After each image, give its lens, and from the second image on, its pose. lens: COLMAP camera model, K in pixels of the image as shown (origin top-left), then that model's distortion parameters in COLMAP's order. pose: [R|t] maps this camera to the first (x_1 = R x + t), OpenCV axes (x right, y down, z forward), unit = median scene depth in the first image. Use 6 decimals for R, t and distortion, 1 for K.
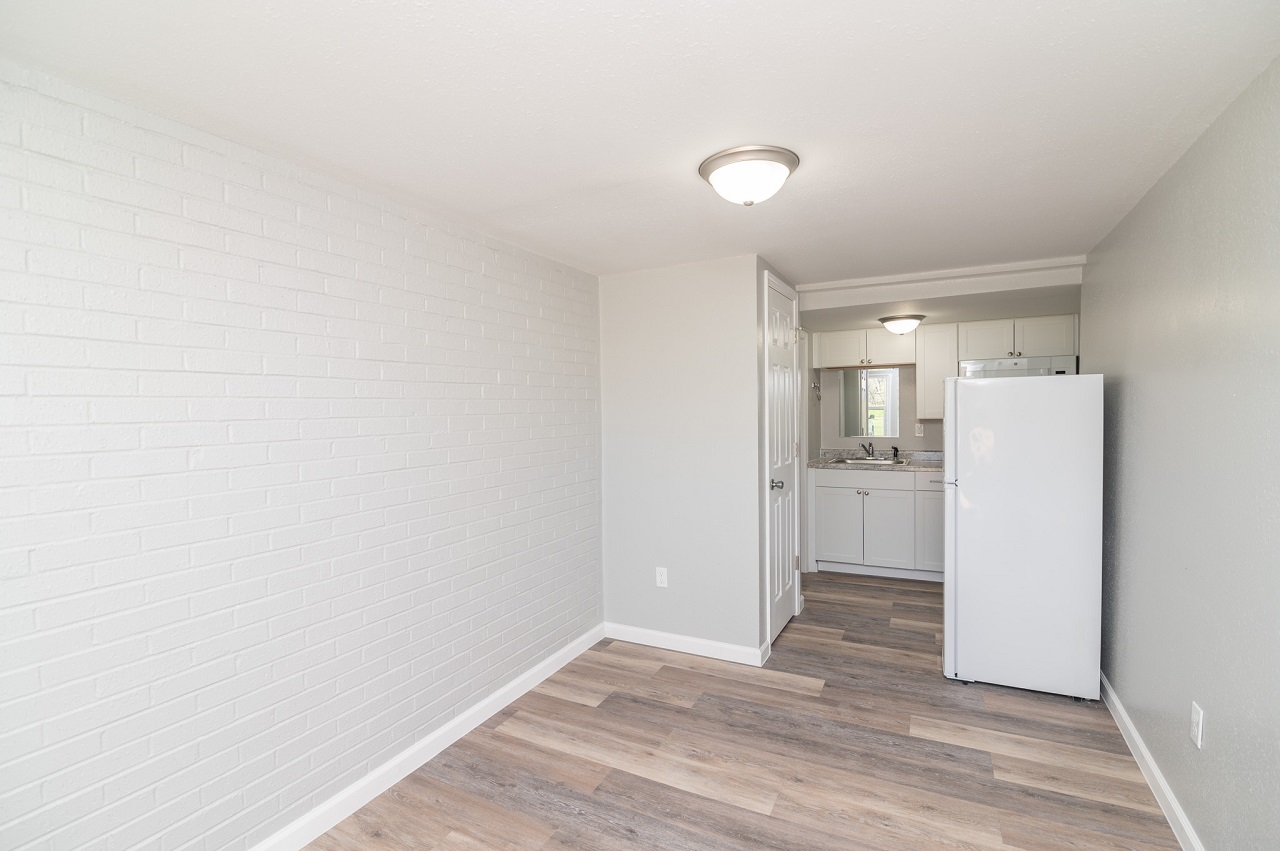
lens RADIAL K [[588.2, 0, 636.7], [0, 588.2, 425.9], [0, 0, 1]] dist [-0.010599, -0.000114]
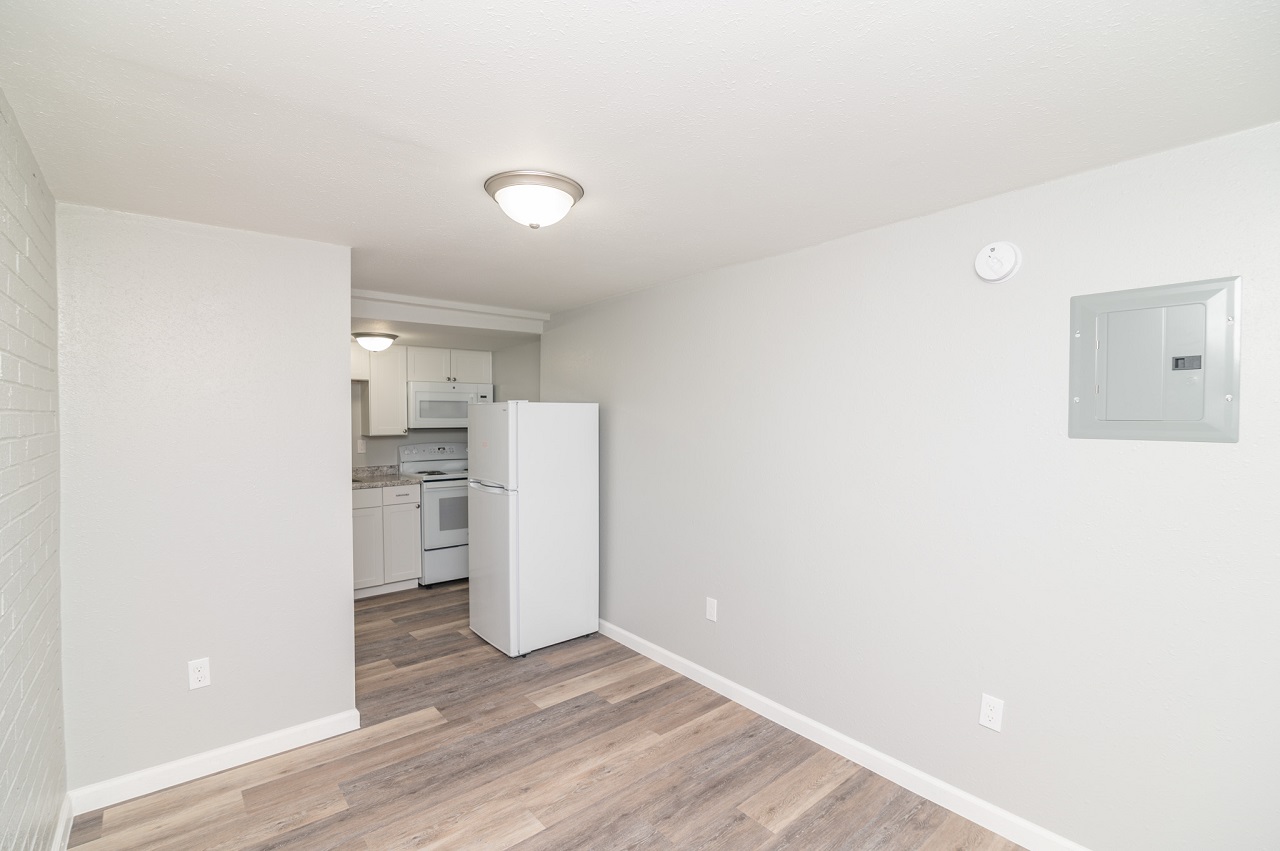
lens RADIAL K [[588.2, 0, 636.7], [0, 588.2, 425.9], [0, 0, 1]] dist [-0.010599, -0.000114]
pose [[0.388993, 0.000422, 0.921241, -0.491684], [0.021384, 0.999726, -0.009488, -0.016290], [-0.920993, 0.023391, 0.388877, 0.334253]]
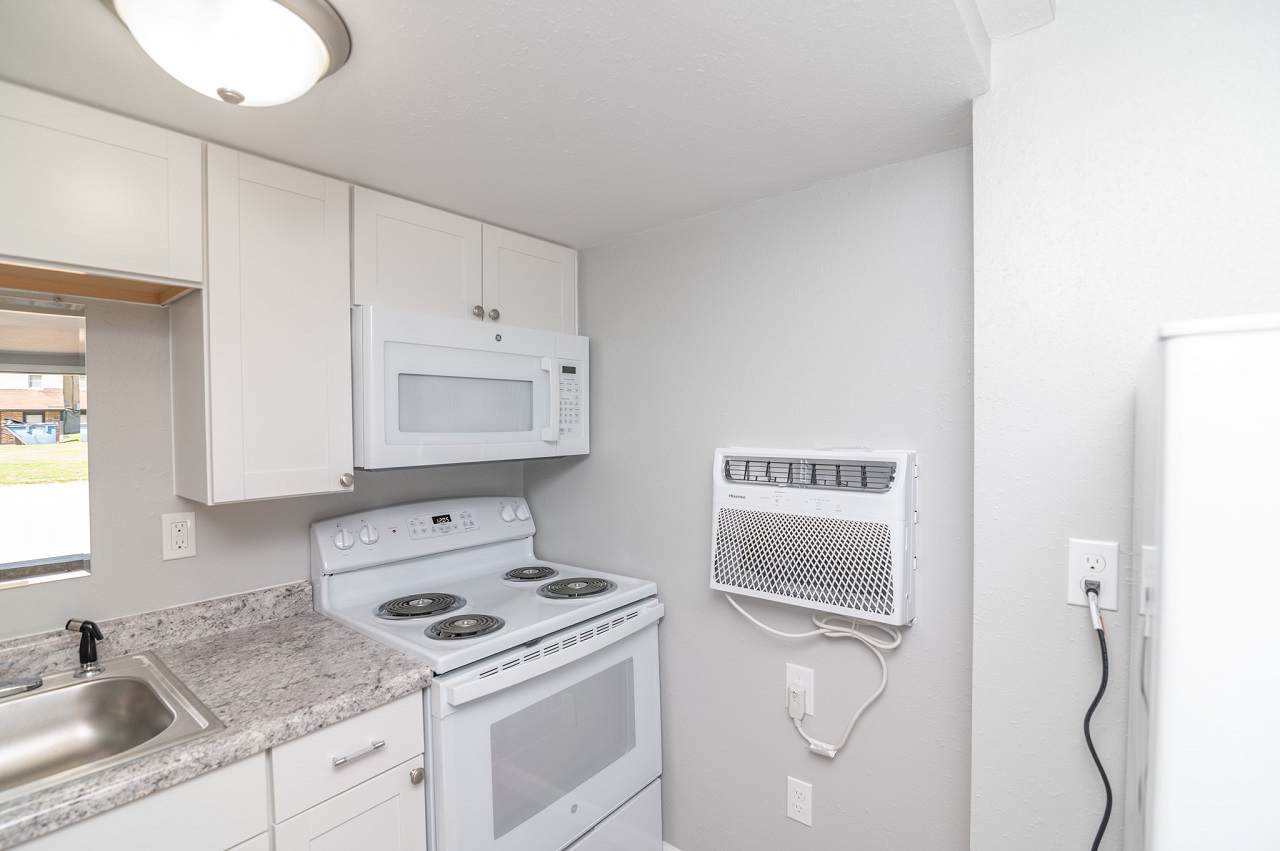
lens RADIAL K [[588.2, 0, 636.7], [0, 588.2, 425.9], [0, 0, 1]] dist [-0.010599, -0.000114]
pose [[0.210567, 0.005730, 0.977563, 0.477745], [0.031900, 0.999410, -0.012730, -0.066284], [-0.977059, 0.033864, 0.210260, 1.369265]]
